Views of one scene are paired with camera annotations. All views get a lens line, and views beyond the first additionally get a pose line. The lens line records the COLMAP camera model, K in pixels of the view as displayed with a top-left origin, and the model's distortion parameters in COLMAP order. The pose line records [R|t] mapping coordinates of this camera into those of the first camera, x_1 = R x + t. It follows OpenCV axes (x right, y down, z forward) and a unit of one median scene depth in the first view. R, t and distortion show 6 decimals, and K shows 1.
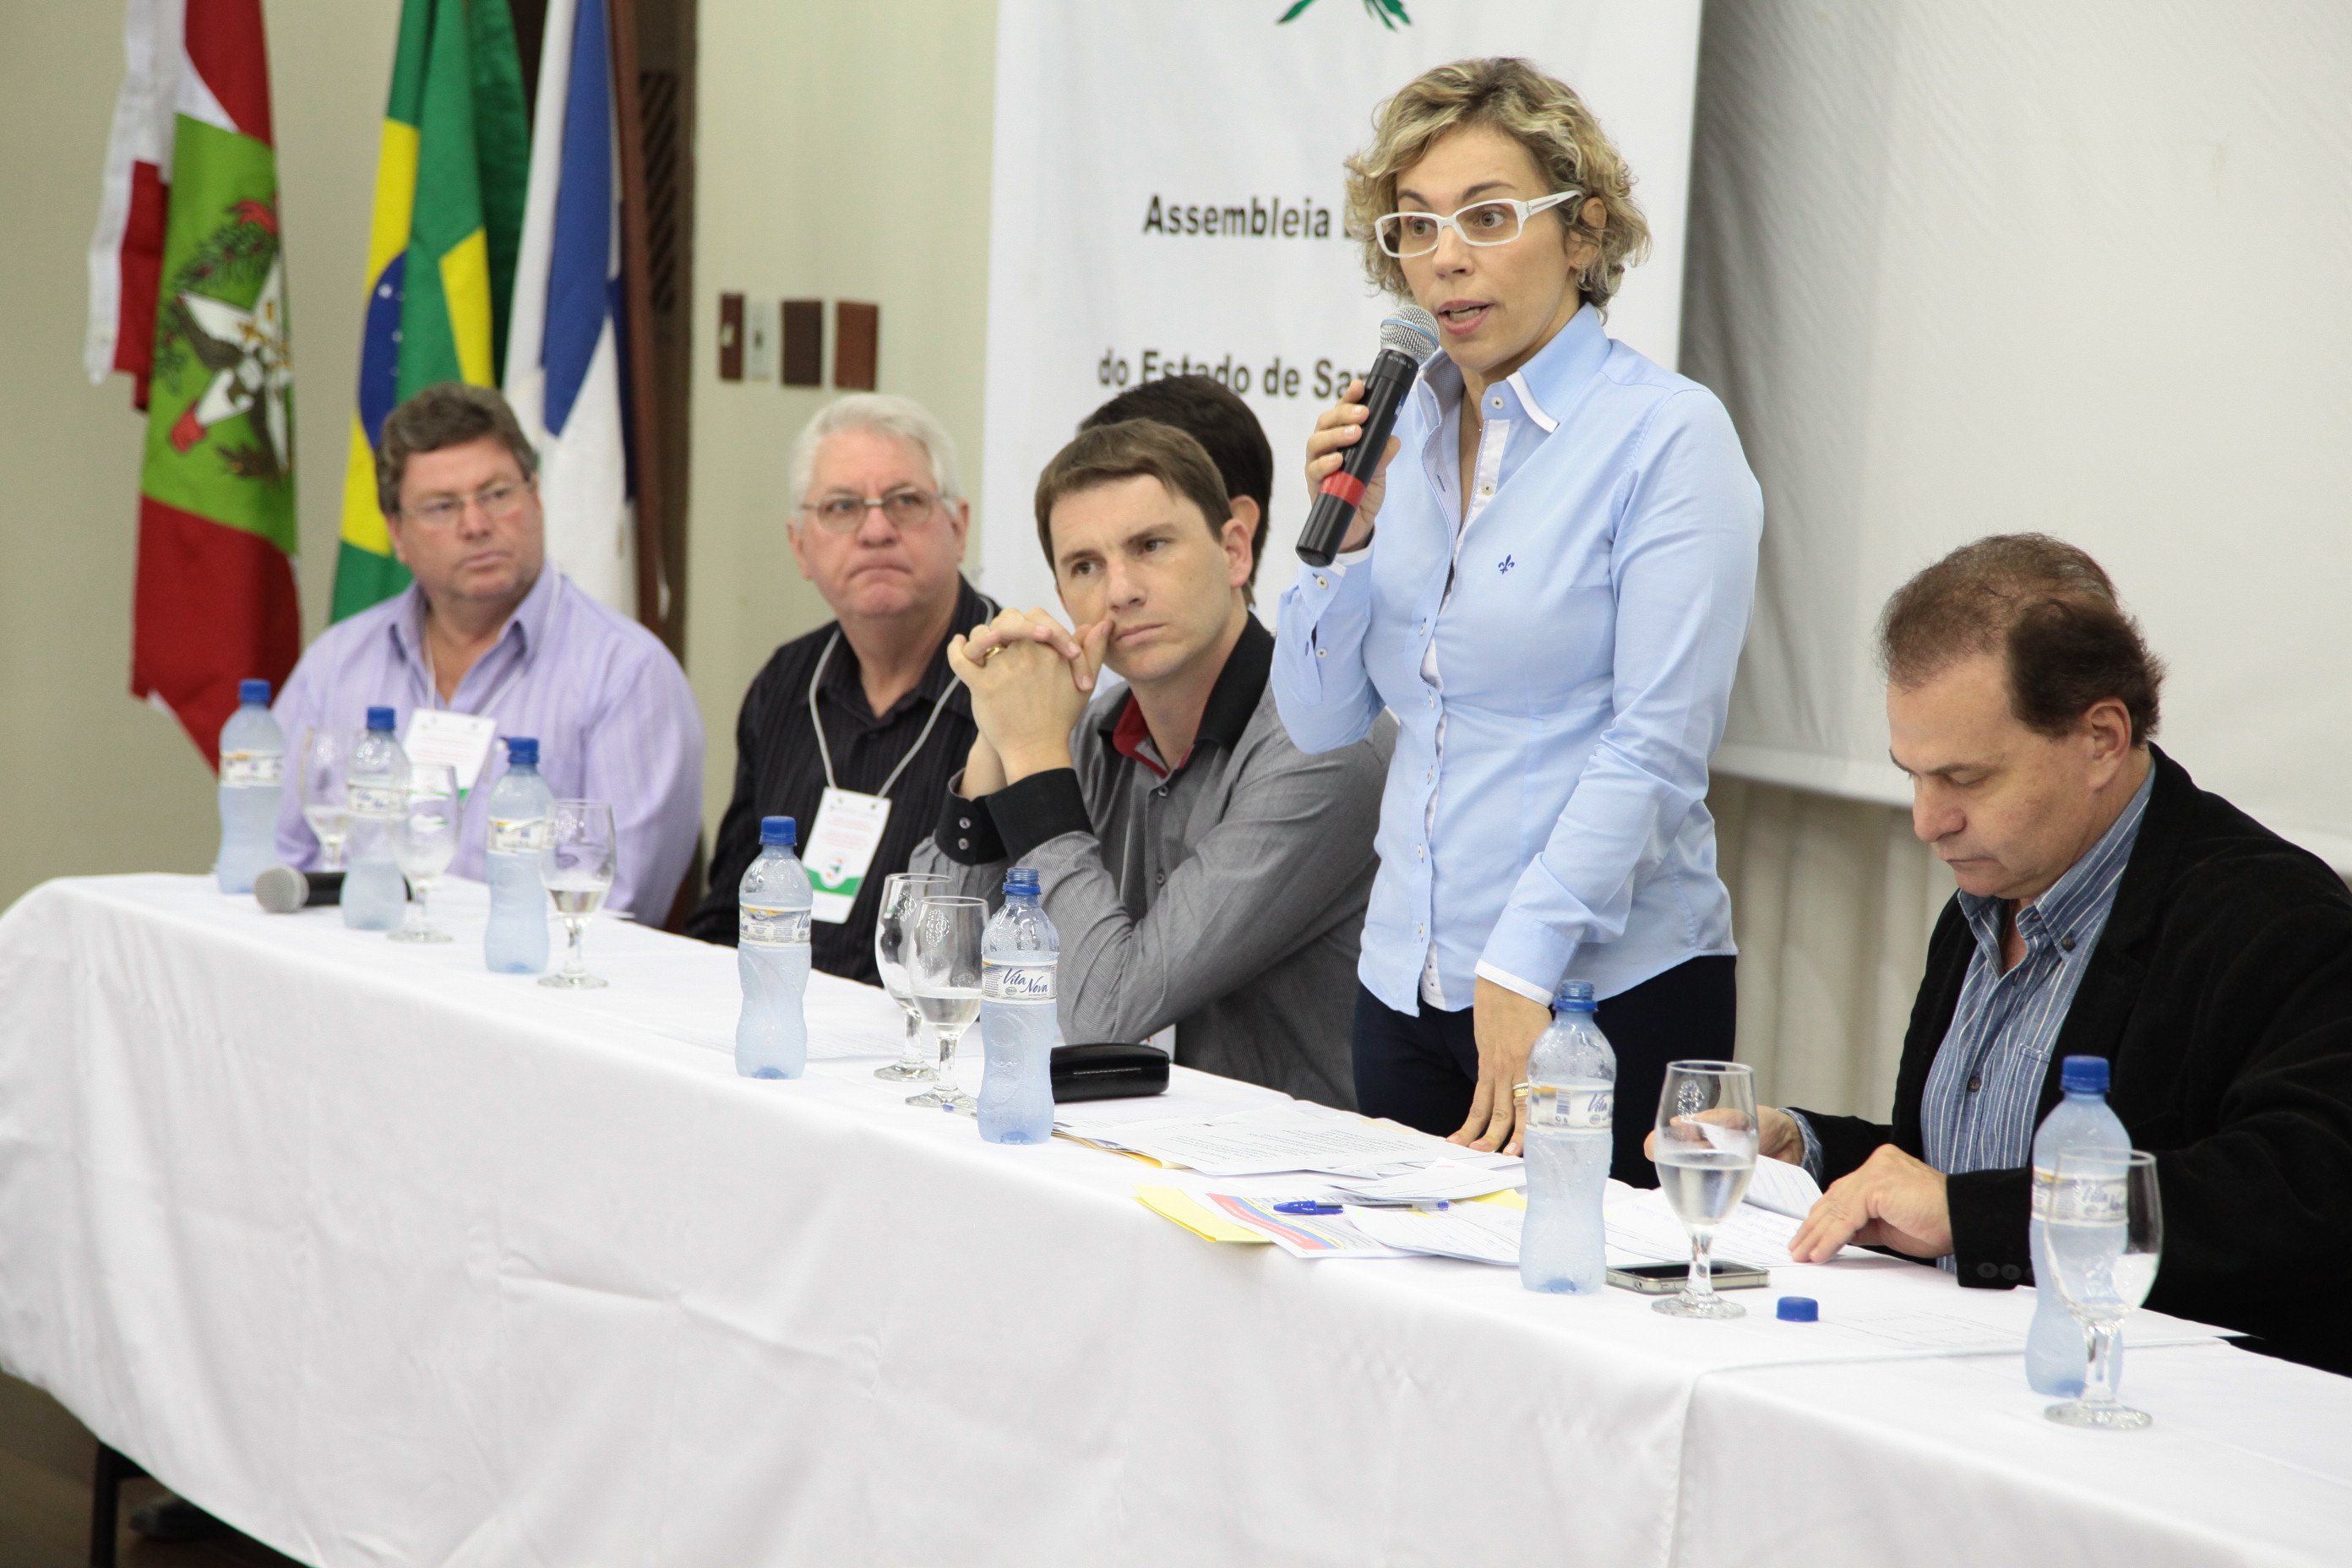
lens RADIAL K [[6731.6, 0, 1163.6], [0, 6731.6, 834.3], [0, 0, 1]] dist [0.542308, -0.535721]
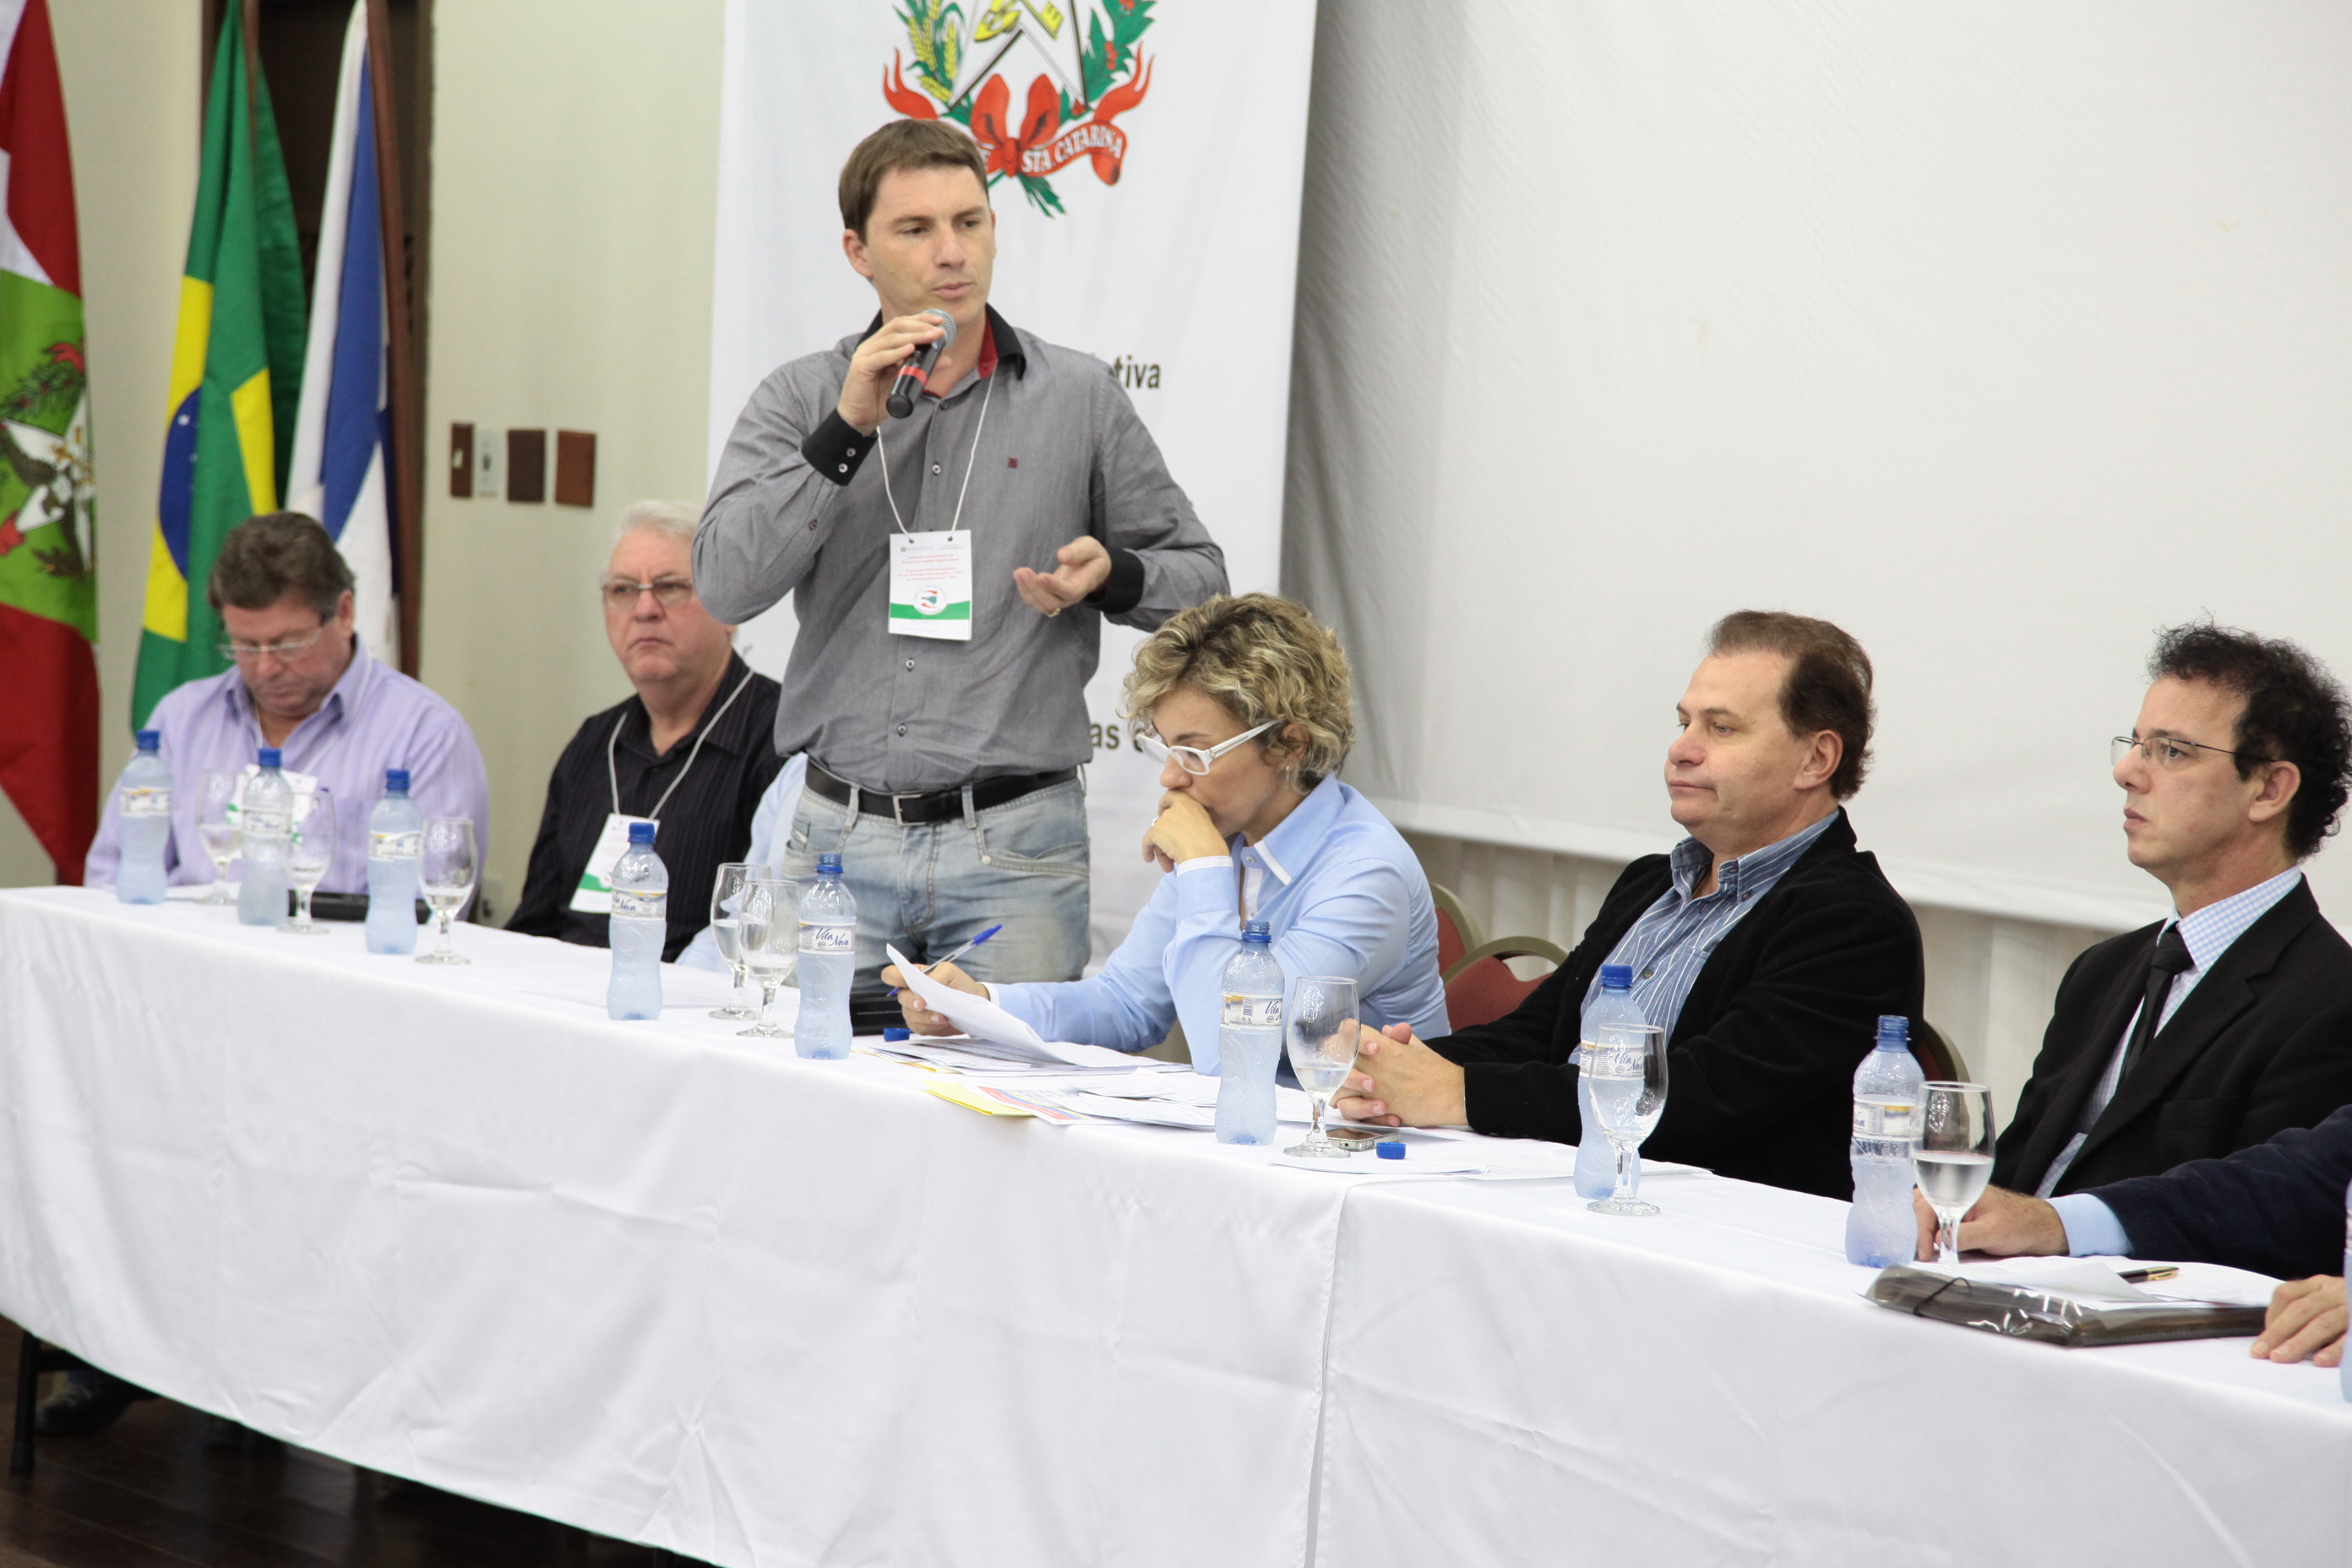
lens RADIAL K [[6921.0, 0, 1176.0], [0, 6921.0, 784.0], [0, 0, 1]] dist [0.543338, -0.954483]
pose [[0.997037, 0.003415, 0.076845, -0.040467], [-0.001198, 0.999582, -0.028872, 0.021482], [-0.076911, 0.028694, 0.996625, -0.263274]]
